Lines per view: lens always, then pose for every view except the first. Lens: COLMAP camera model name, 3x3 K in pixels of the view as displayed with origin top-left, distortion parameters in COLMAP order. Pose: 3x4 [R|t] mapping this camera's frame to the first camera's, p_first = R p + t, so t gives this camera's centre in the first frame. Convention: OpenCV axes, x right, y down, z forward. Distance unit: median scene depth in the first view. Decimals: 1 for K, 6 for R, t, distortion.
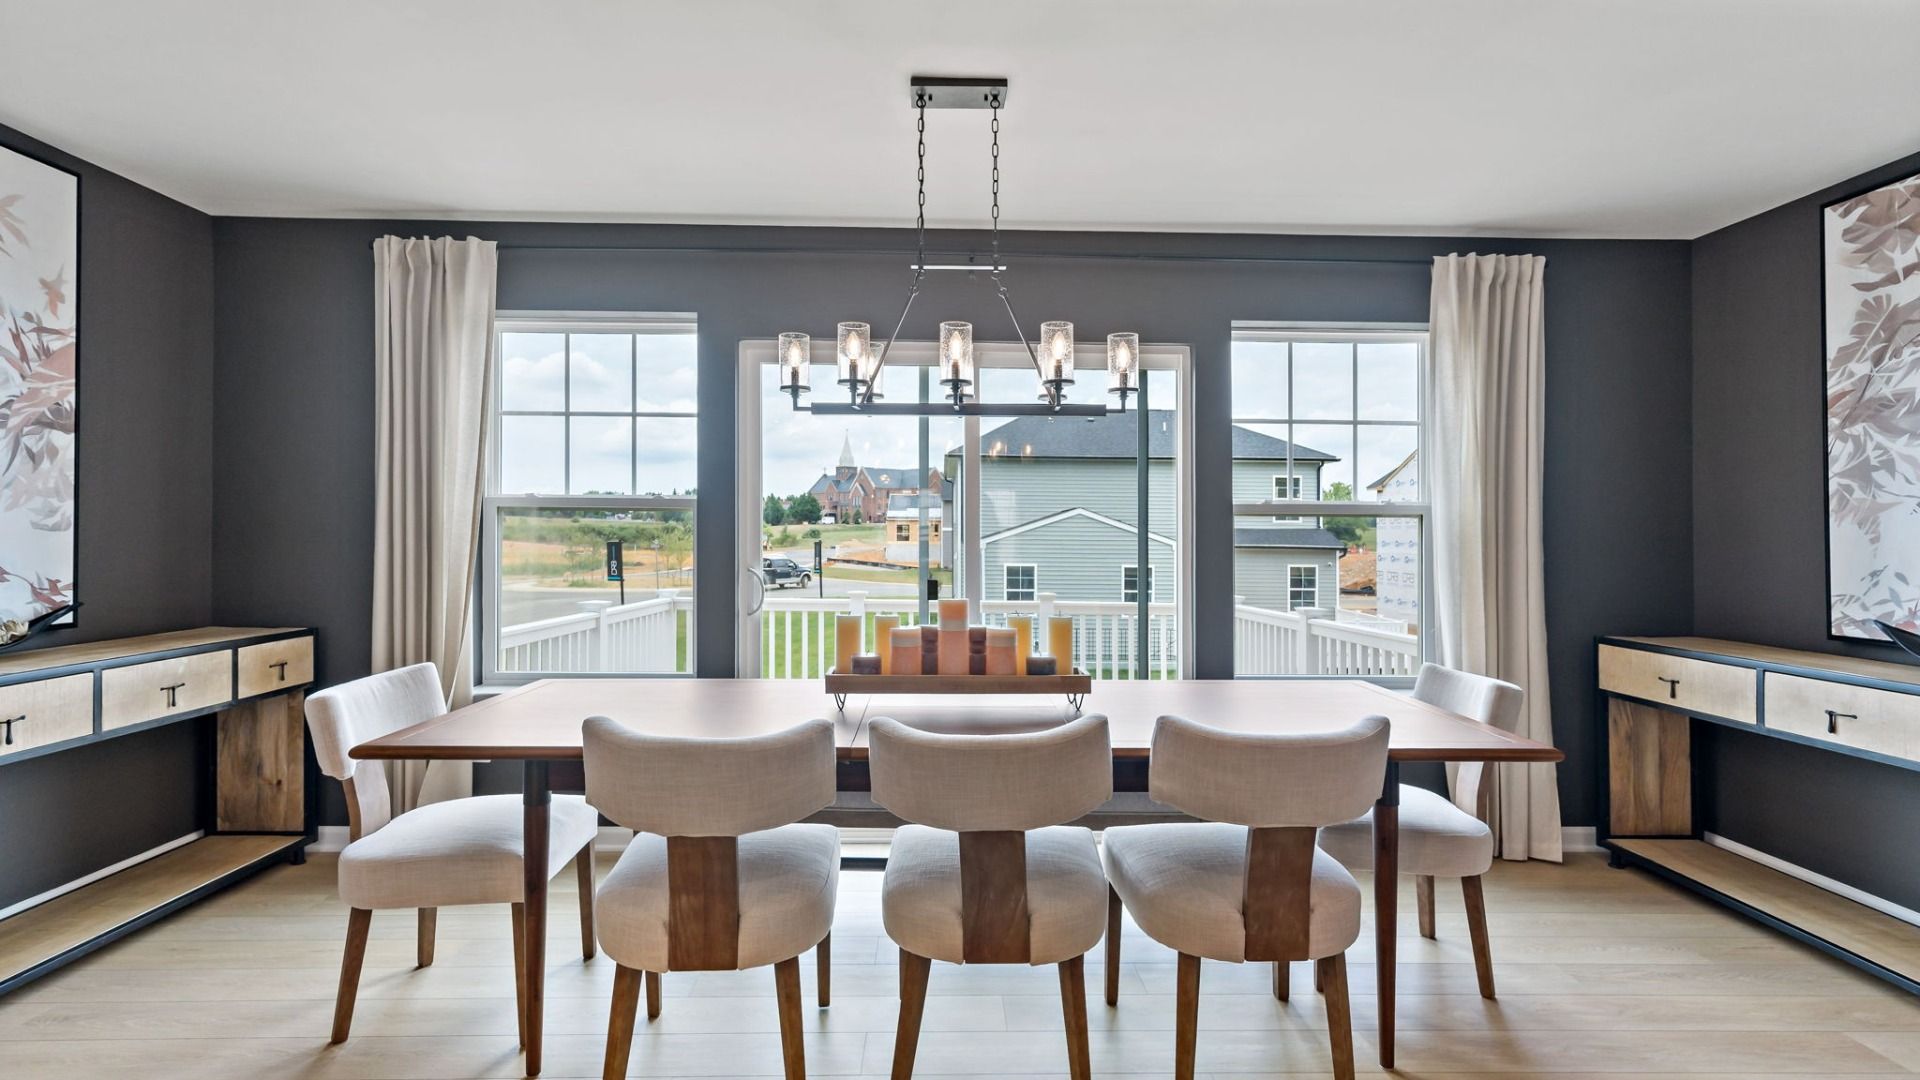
lens RADIAL K [[918.6, 0, 960.7], [0, 918.6, 526.7], [0, 0, 1]] dist [-0.001121, -0.000552]
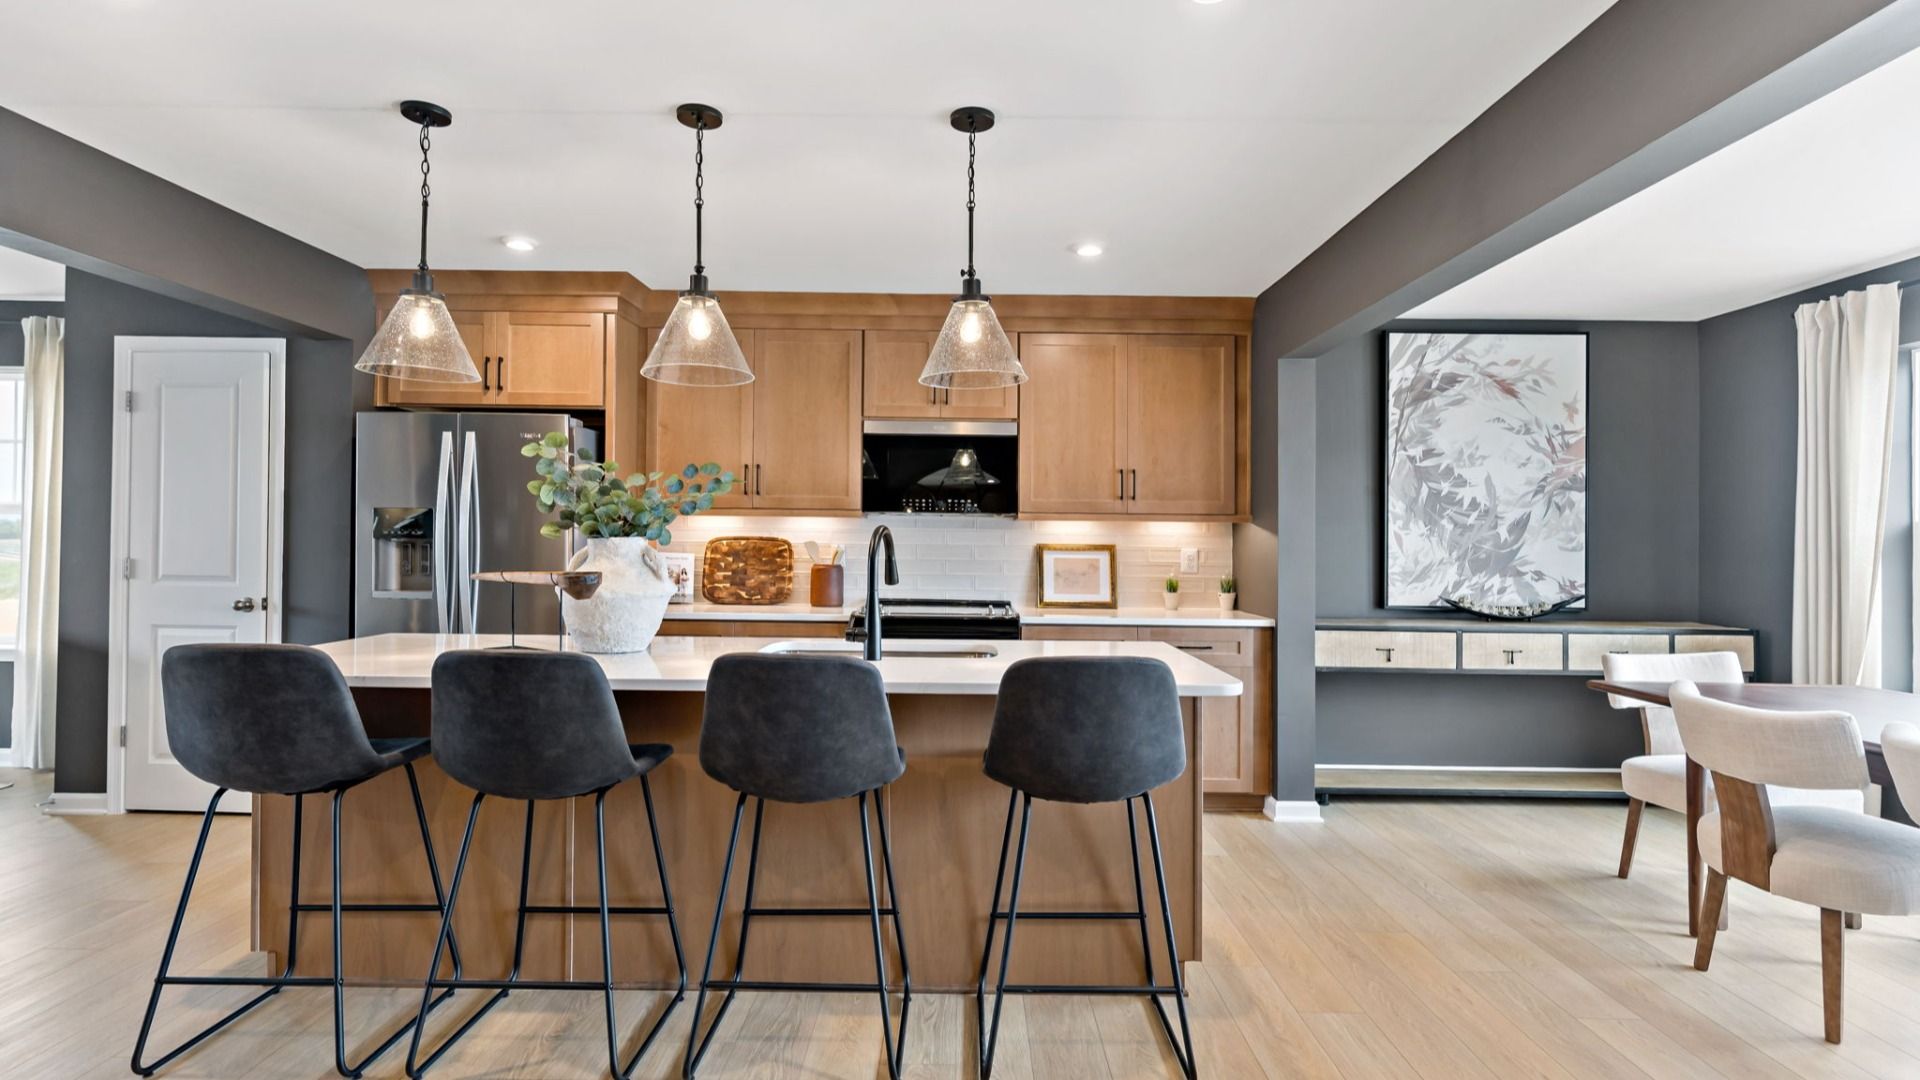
lens RADIAL K [[930.3, 0, 963.5], [0, 930.3, 549.6], [0, 0, 1]] dist [-0.000704, -0.000543]
pose [[-0.024730, 0.001837, -0.999692, 0.732545], [-0.002178, 0.999996, 0.001891, 0.000260], [0.999692, 0.002224, -0.024726, -0.067154]]
